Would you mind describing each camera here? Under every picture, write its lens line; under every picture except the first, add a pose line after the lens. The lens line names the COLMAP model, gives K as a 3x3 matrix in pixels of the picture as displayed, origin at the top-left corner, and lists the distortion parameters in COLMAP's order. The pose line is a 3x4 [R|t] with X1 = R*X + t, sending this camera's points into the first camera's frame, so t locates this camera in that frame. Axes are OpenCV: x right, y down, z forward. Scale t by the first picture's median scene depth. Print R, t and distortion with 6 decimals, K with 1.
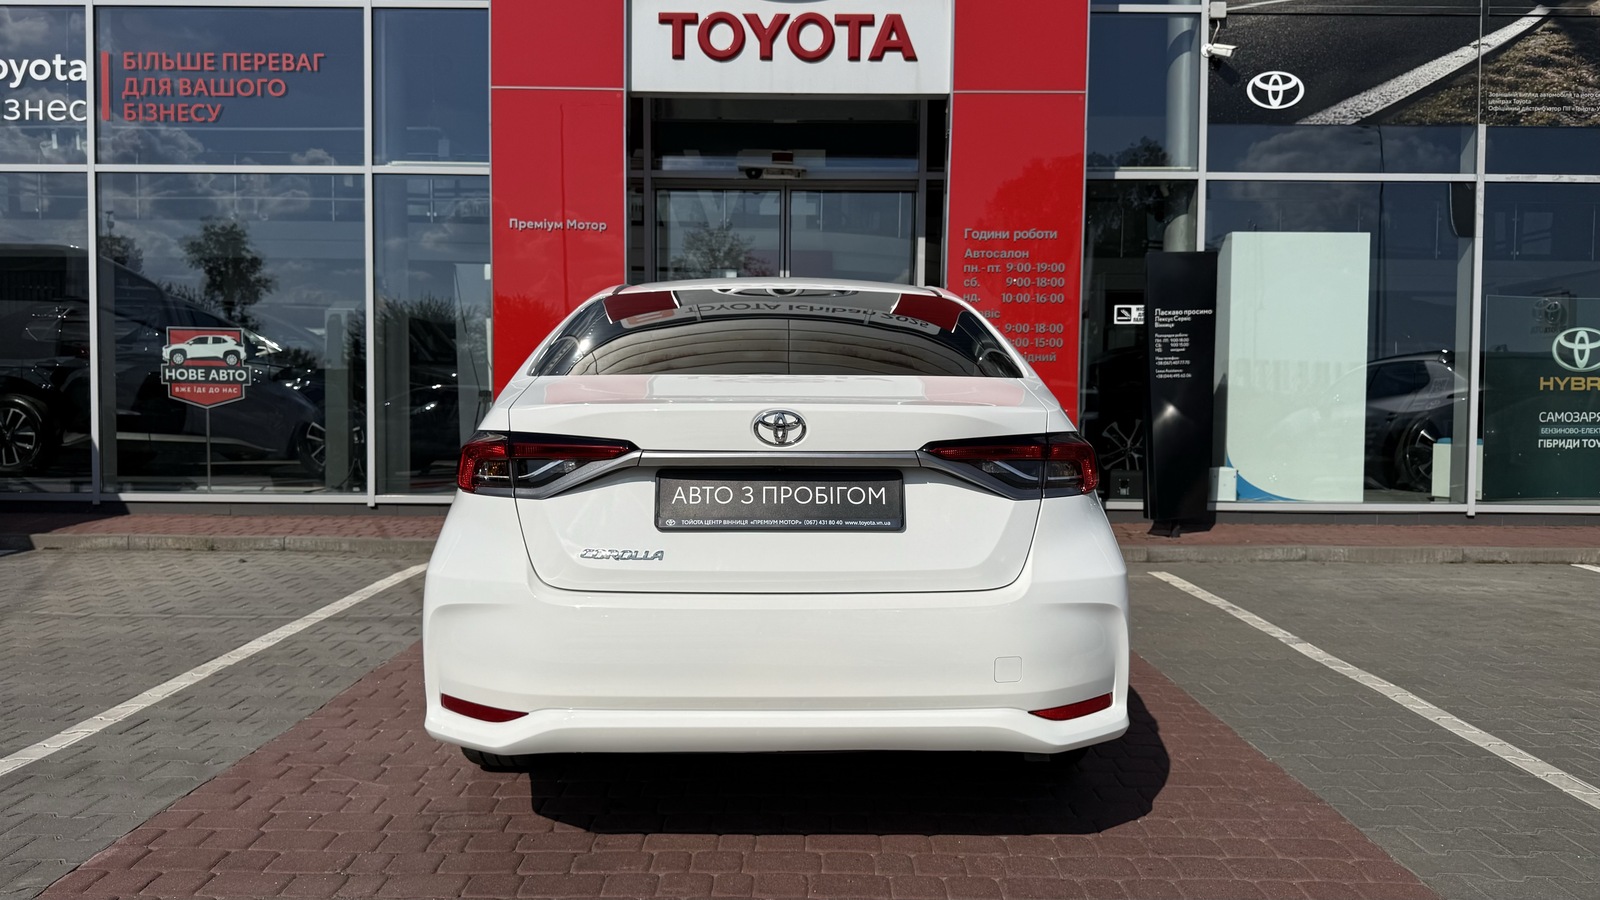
lens RADIAL K [[1076.3, 0, 801.0], [0, 1076.3, 444.6], [0, 0, 1]] dist [-0.003474, -0.003874]
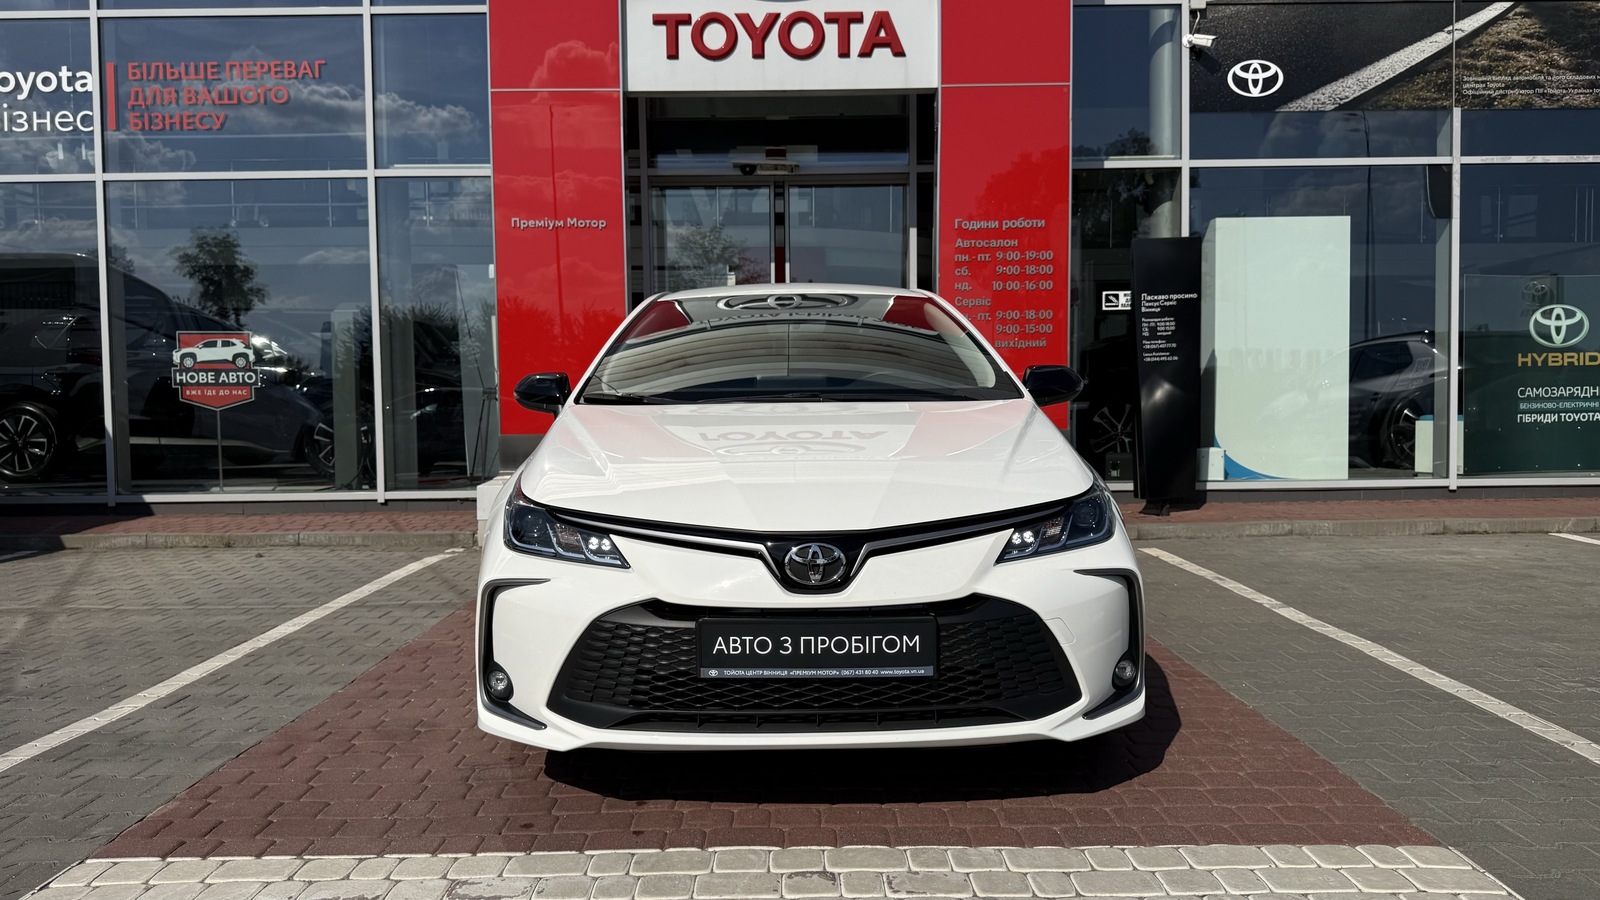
lens RADIAL K [[1075.0, 0, 800.0], [0, 1075.0, 450.0], [0, 0, 1]] dist [-0.002624, -0.004816]
pose [[0.999788, -0.020331, 0.003388, -0.003226], [0.020310, 0.999775, 0.006054, 0.009380], [-0.003510, -0.005984, 0.999976, -0.024365]]
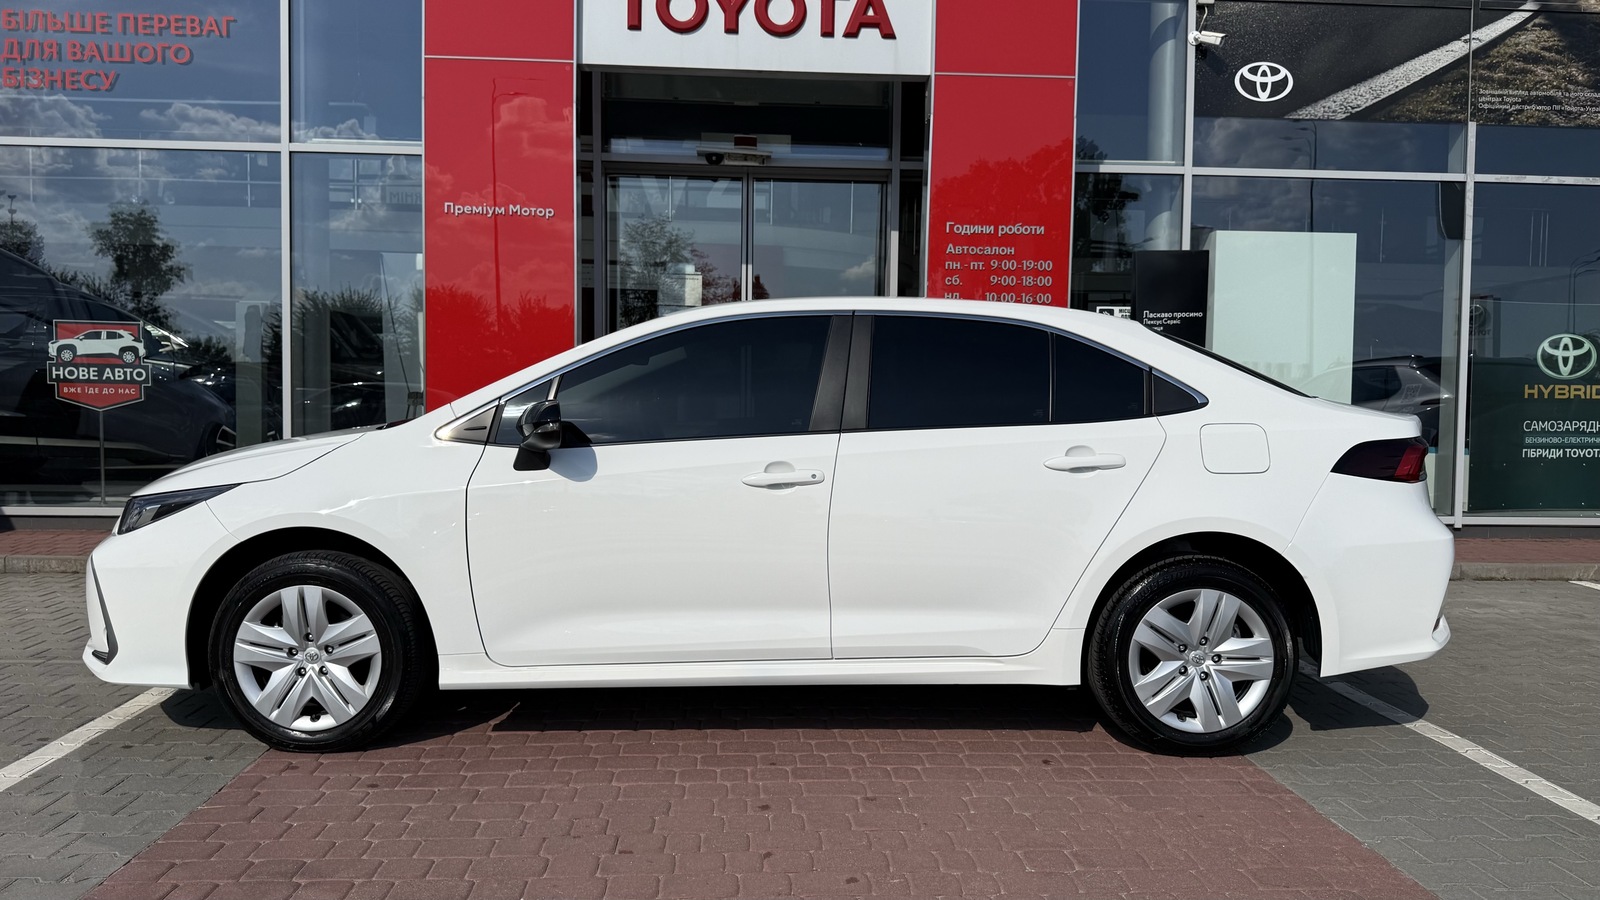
lens RADIAL K [[1075.0, 0, 800.0], [0, 1075.0, 450.0], [0, 0, 1]] dist [-0.002624, -0.004816]
pose [[0.998131, 0.002119, 0.061070, -0.025847], [-0.002622, 0.999963, 0.008171, -0.010510], [-0.061051, -0.008316, 0.998100, 0.073931]]
